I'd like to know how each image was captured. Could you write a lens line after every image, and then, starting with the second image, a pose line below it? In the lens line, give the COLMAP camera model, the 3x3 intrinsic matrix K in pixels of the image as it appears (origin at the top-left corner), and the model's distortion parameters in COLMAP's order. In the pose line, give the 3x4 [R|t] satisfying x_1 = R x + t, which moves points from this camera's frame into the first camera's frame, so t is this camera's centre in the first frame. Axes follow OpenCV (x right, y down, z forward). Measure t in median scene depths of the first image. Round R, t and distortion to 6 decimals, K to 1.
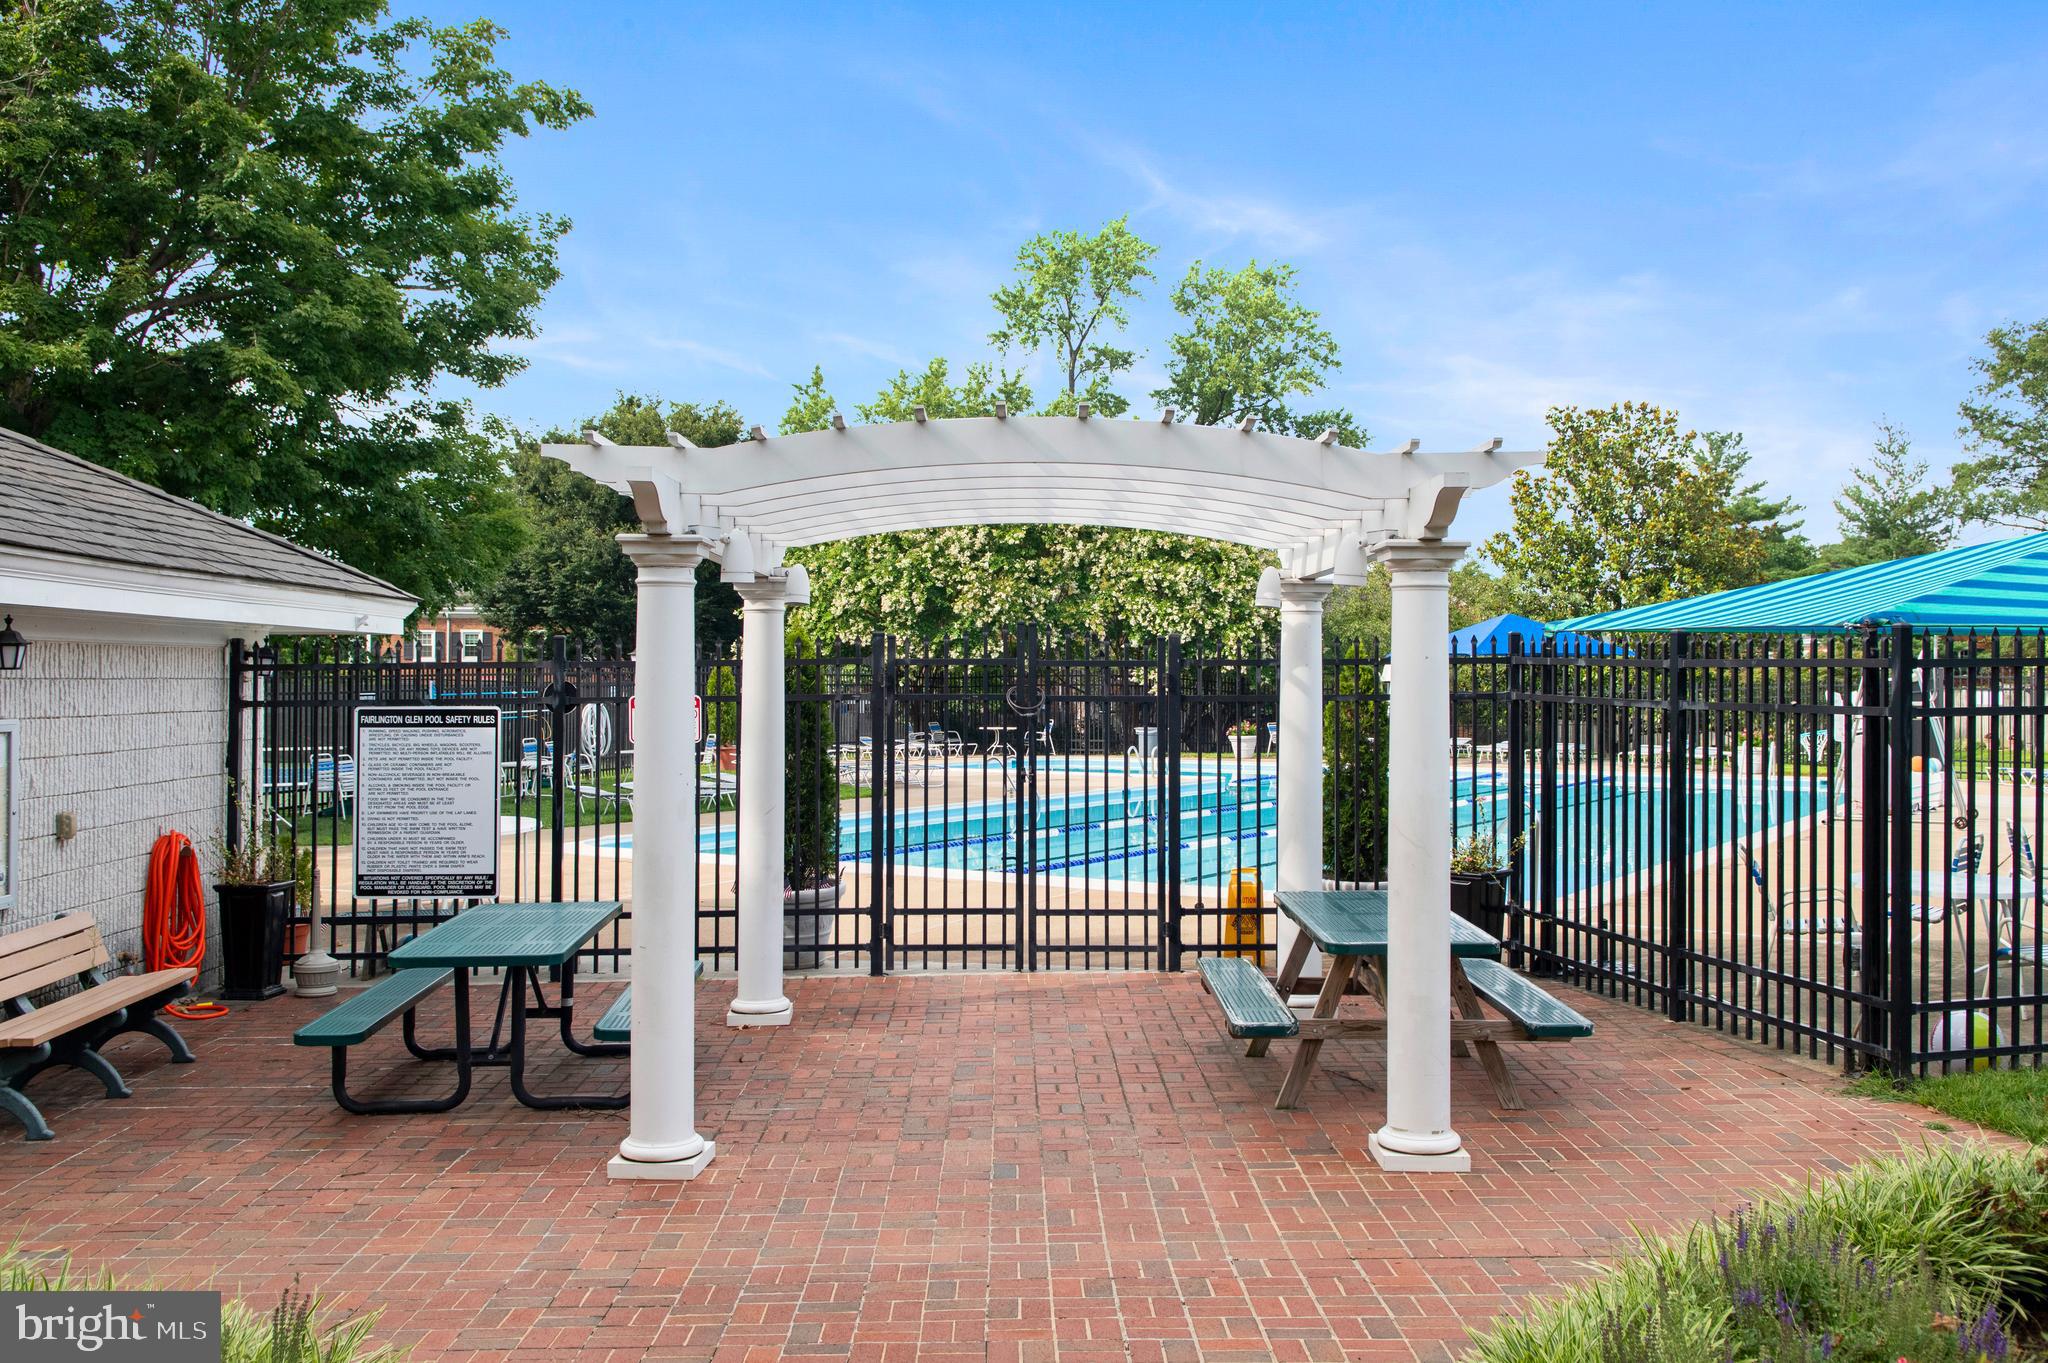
lens RADIAL K [[1965.1, 0, 1024.0], [0, 1965.1, 681.5], [0, 0, 1]] dist [-0.003254, -0.197100]
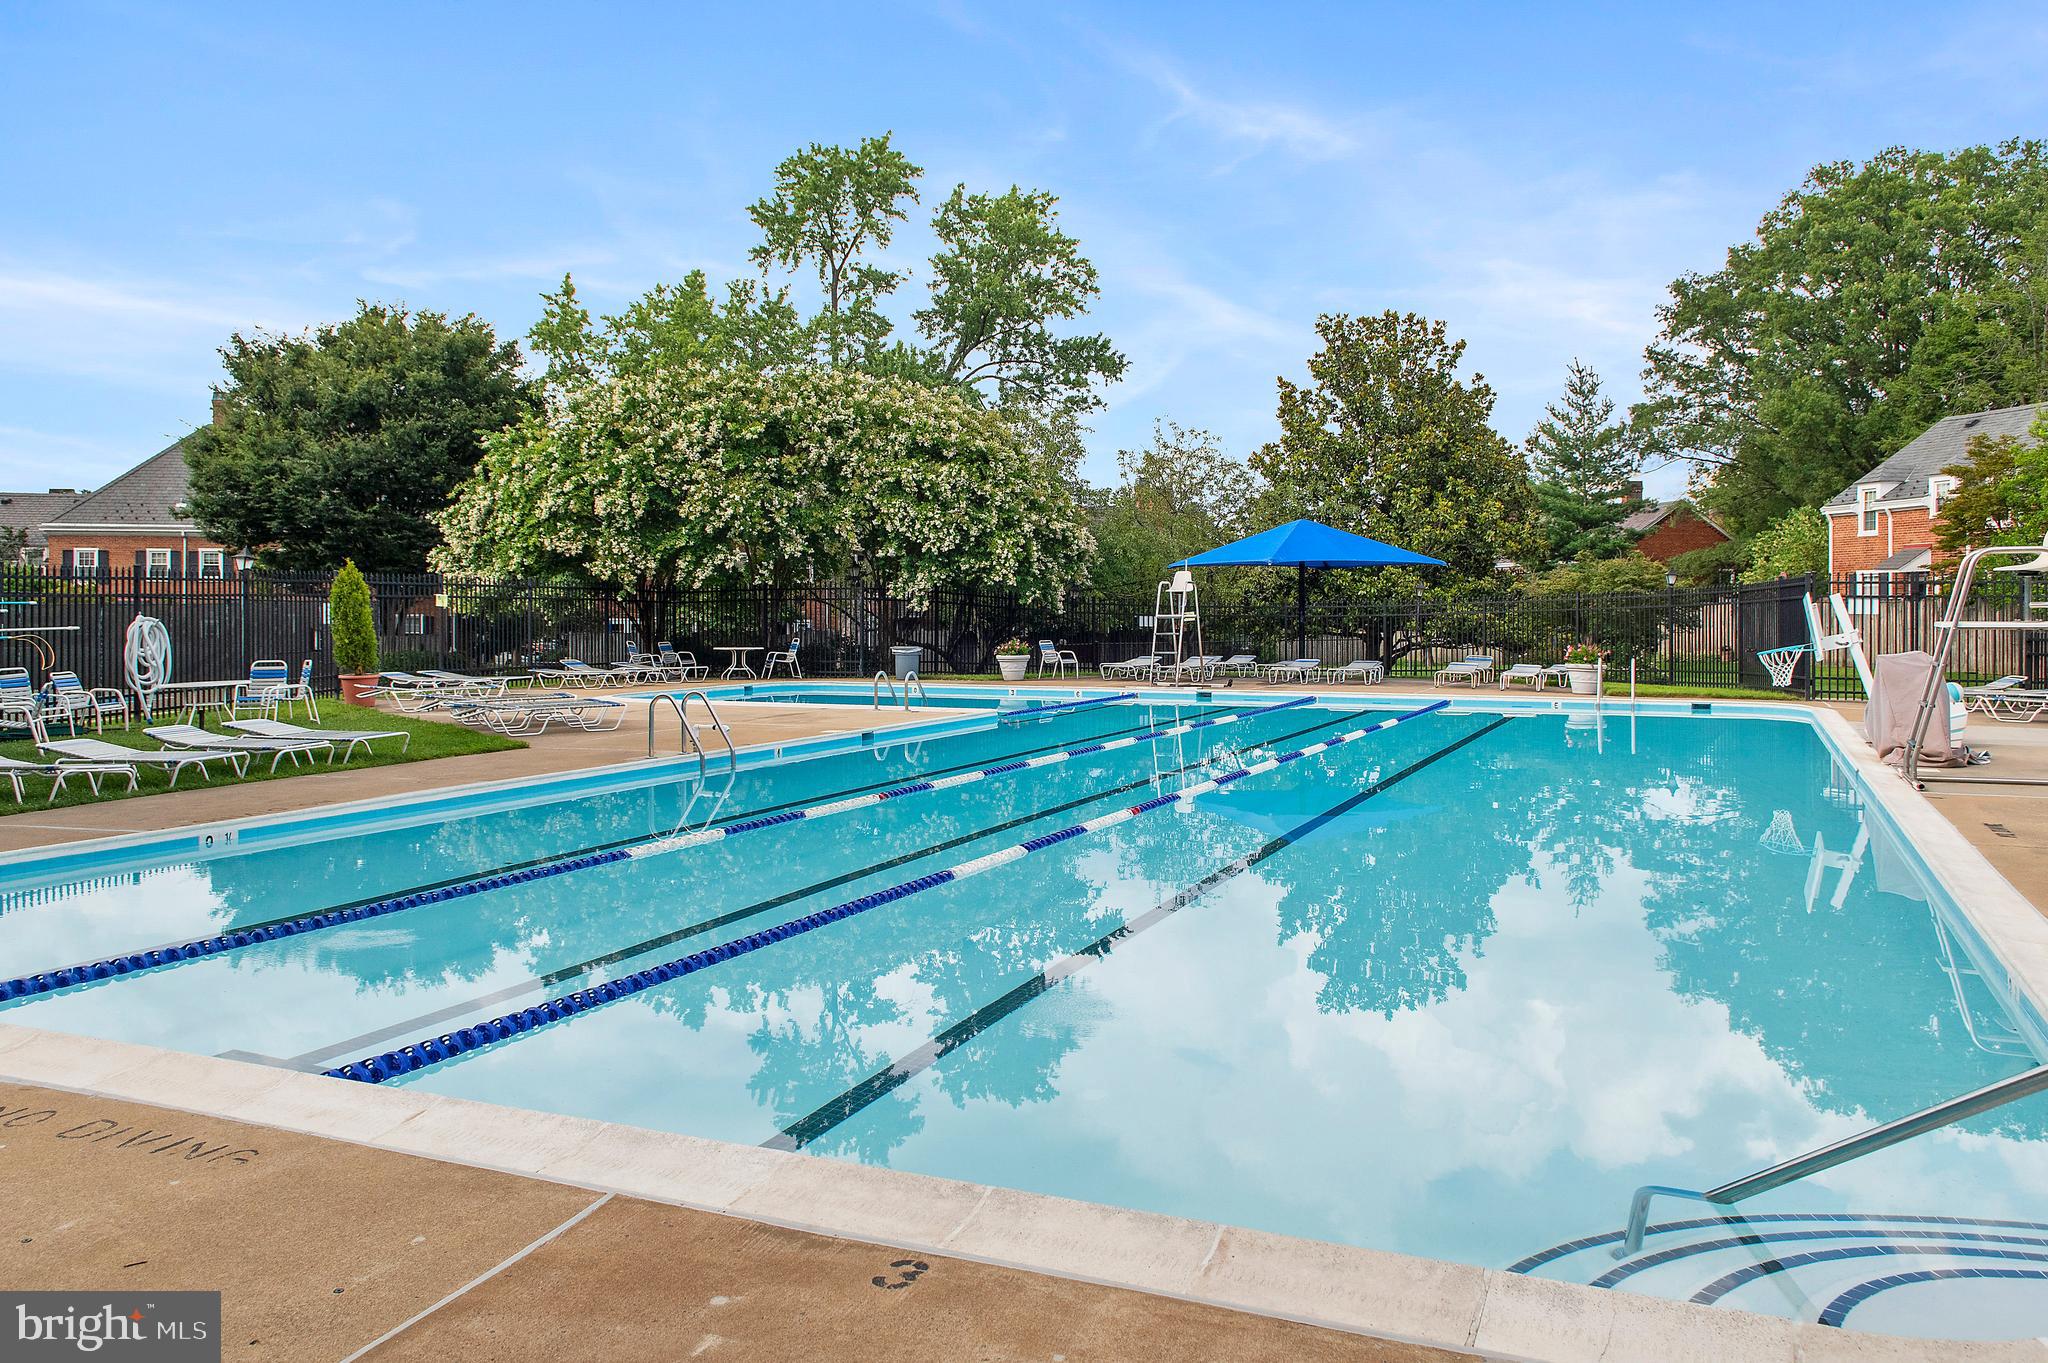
lens RADIAL K [[1486.3, 0, 1029.6], [0, 1486.3, 630.4], [0, 0, 1]] dist [0.260128, -0.000112]
pose [[0.991079, -0.005796, 0.133153, 0.023567], [0.003668, 0.999862, 0.016221, 0.004291], [-0.133229, -0.015588, 0.990963, 0.269479]]
